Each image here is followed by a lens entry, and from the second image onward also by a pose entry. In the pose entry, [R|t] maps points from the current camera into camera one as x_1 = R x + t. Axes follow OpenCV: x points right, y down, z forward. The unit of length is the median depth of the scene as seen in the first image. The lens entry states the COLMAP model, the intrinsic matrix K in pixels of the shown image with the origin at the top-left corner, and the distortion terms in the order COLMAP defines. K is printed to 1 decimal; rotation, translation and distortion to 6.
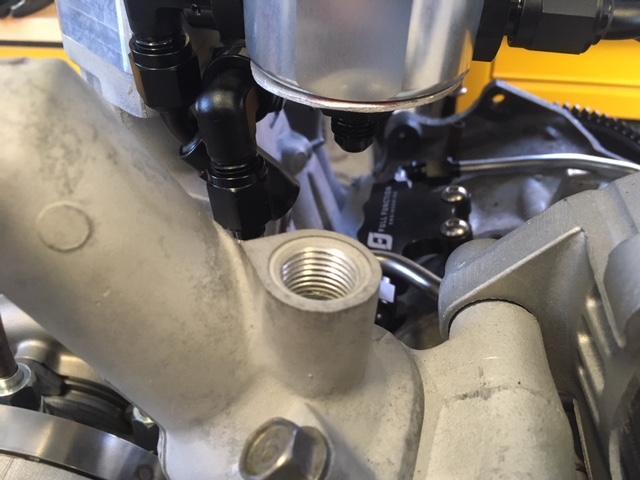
lens RADIAL K [[557.1, 0, 320.0], [0, 557.1, 240.0], [0, 0, 1]] dist [-0.006497, 0.000466]
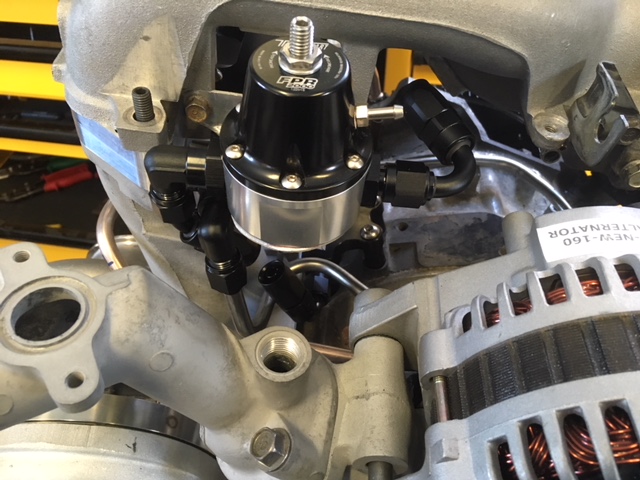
lens RADIAL K [[539.3, 0, 320.0], [0, 539.3, 240.0], [0, 0, 1]] dist [0.003195, 0.000072]
pose [[0.994410, -0.060412, 0.086600, -0.004521], [0.042198, 0.979187, 0.198526, -0.696923], [-0.096791, -0.193762, 0.976262, -0.798316]]
